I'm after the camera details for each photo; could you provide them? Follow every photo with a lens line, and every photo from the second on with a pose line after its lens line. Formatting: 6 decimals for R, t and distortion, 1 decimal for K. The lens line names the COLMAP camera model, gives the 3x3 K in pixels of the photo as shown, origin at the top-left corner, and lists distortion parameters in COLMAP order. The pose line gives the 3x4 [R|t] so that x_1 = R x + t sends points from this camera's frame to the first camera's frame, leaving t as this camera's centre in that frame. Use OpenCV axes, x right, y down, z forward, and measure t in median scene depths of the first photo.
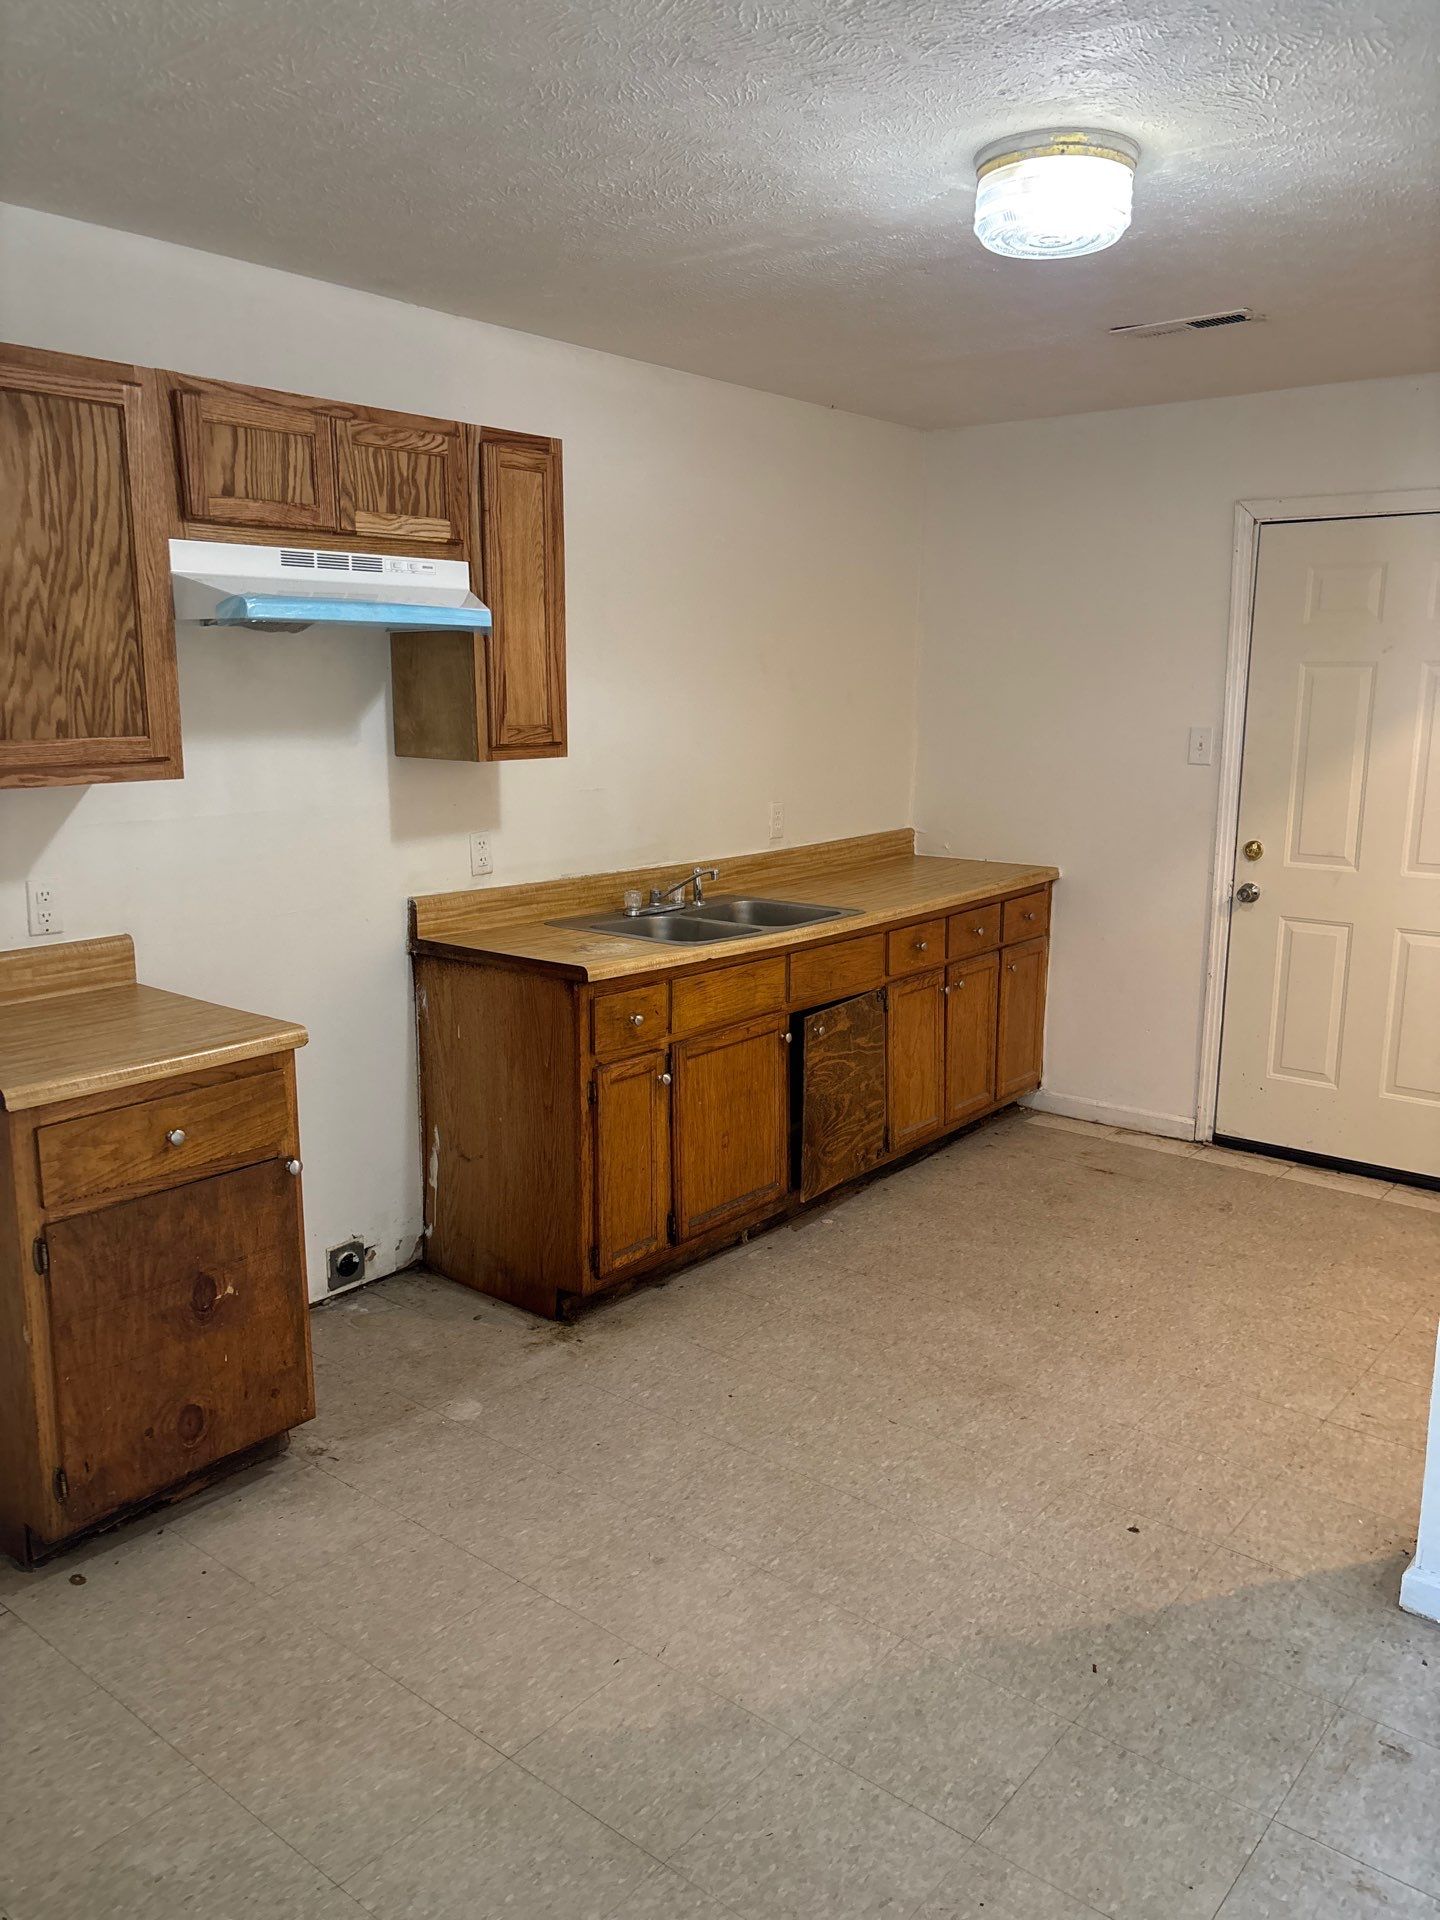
lens RADIAL K [[1505.9, 0, 718.8], [0, 1505.9, 958.7], [0, 0, 1]] dist [0.046607, -0.049431]
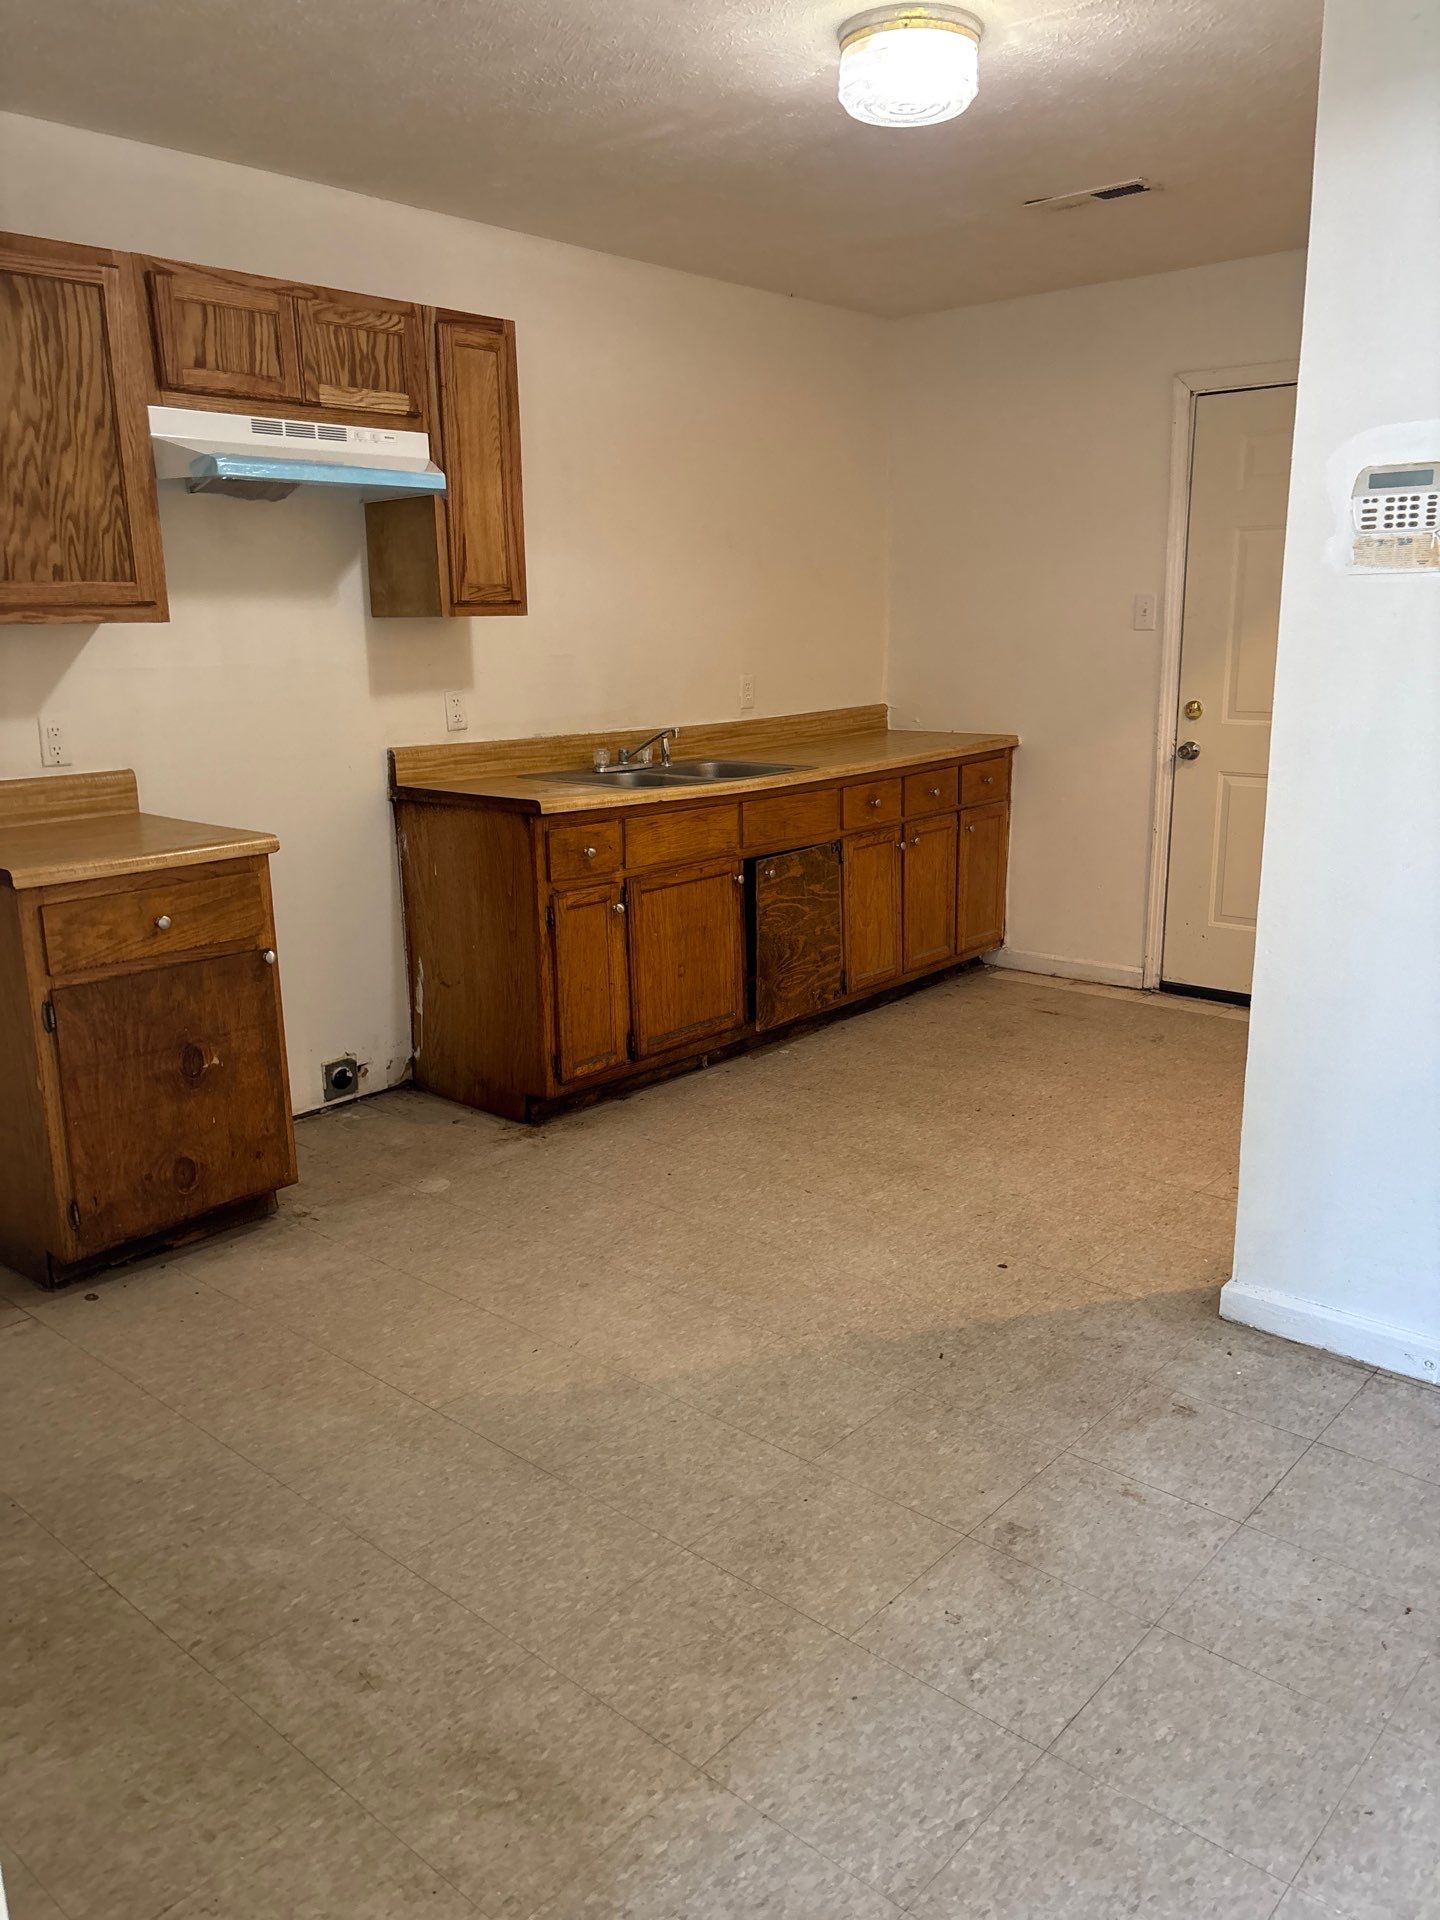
lens RADIAL K [[1505.9, 0, 718.0], [0, 1505.9, 958.5], [0, 0, 1]] dist [0.046607, -0.049431]
pose [[0.998979, -0.009177, -0.044238, 0.106140], [0.010845, 0.999234, 0.037609, 0.094809], [0.043859, -0.038051, 0.998313, -0.128395]]
